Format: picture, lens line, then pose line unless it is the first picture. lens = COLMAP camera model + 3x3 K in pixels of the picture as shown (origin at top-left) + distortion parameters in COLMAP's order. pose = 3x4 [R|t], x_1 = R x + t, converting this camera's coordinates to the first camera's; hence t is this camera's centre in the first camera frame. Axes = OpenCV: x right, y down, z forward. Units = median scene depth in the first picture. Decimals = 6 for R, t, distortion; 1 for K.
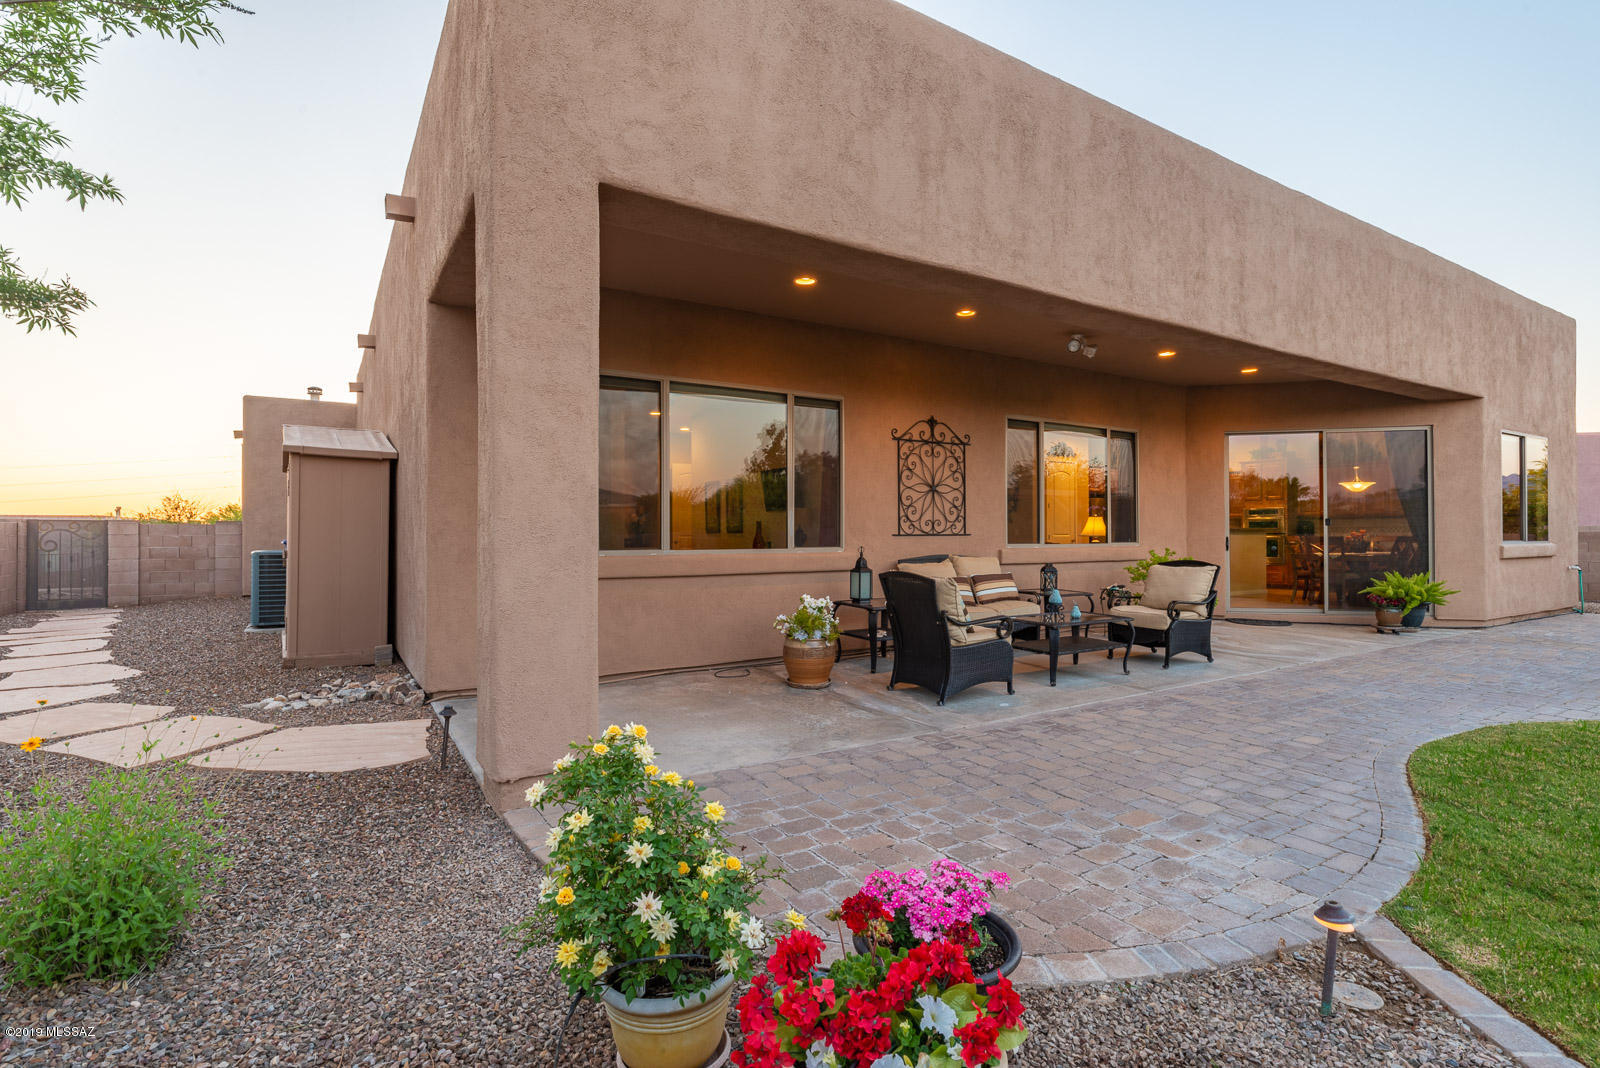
lens RADIAL K [[772.1, 0, 795.1], [0, 772.1, 534.7], [0, 0, 1]] dist [-0.001377, 0.000247]
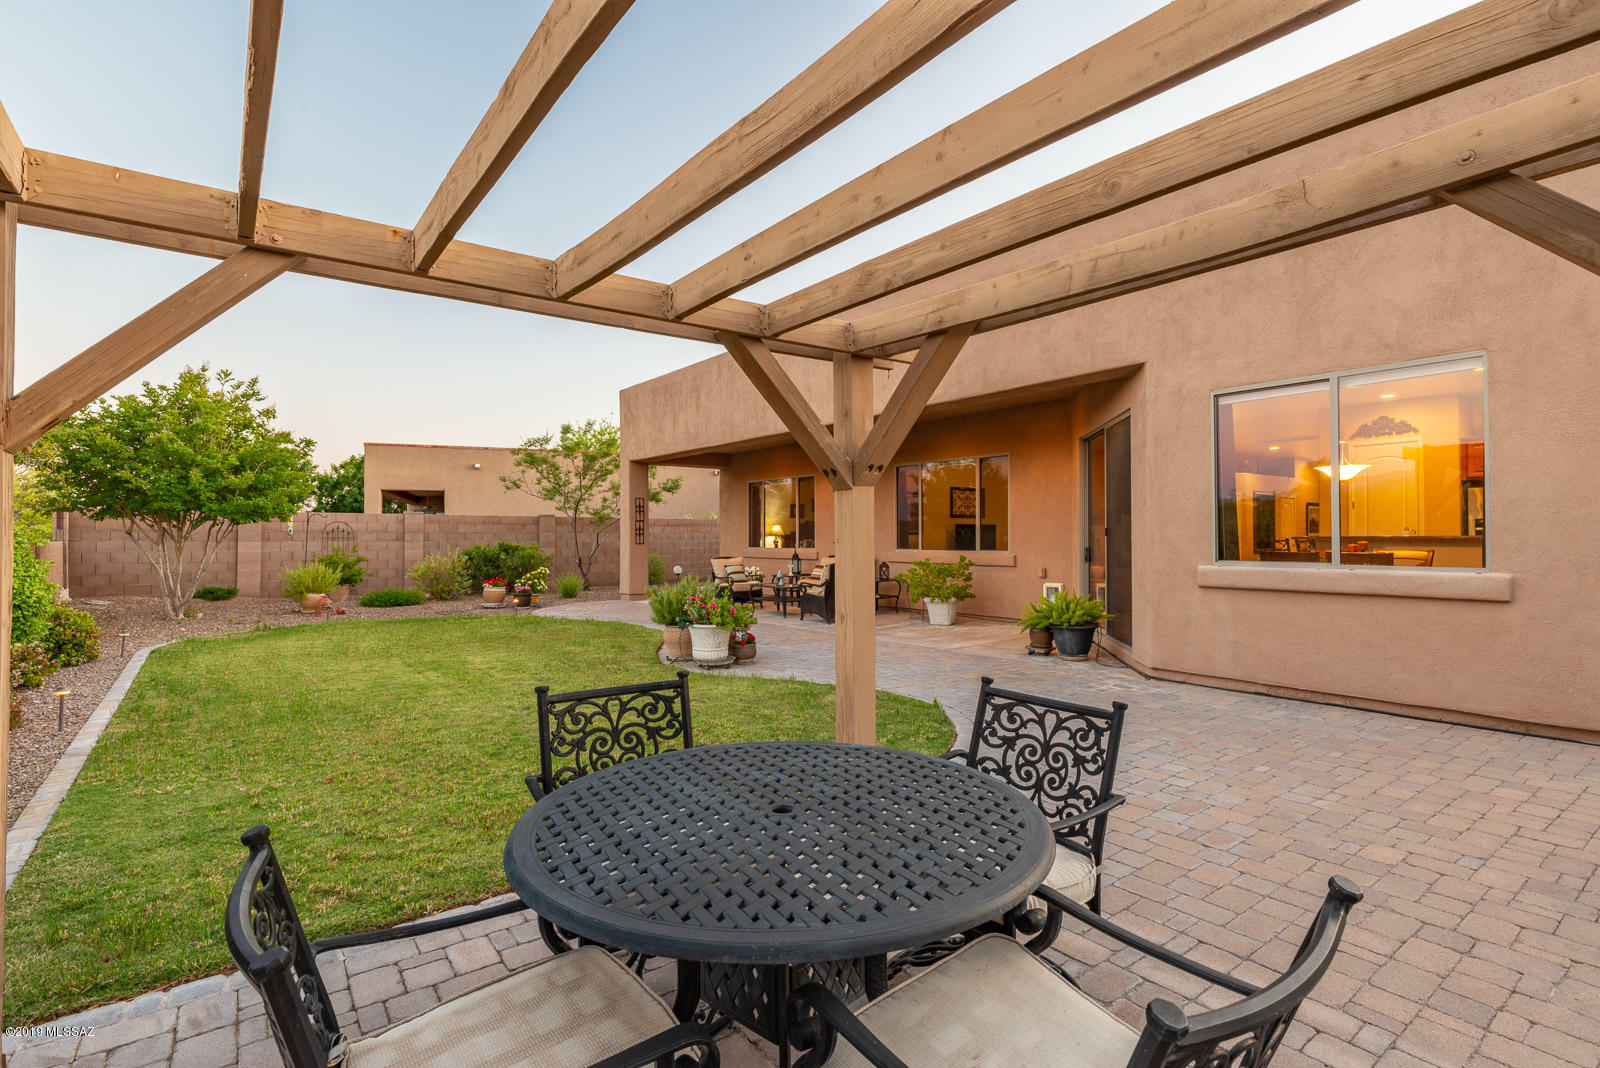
lens RADIAL K [[772.1, 0, 794.0], [0, 772.1, 533.6], [0, 0, 1]] dist [-0.001377, 0.000247]
pose [[0.073810, -0.001119, -0.997272, 1.952774], [0.002186, 0.999997, -0.000960, -0.019170], [0.997270, -0.002109, 0.073812, 0.750580]]
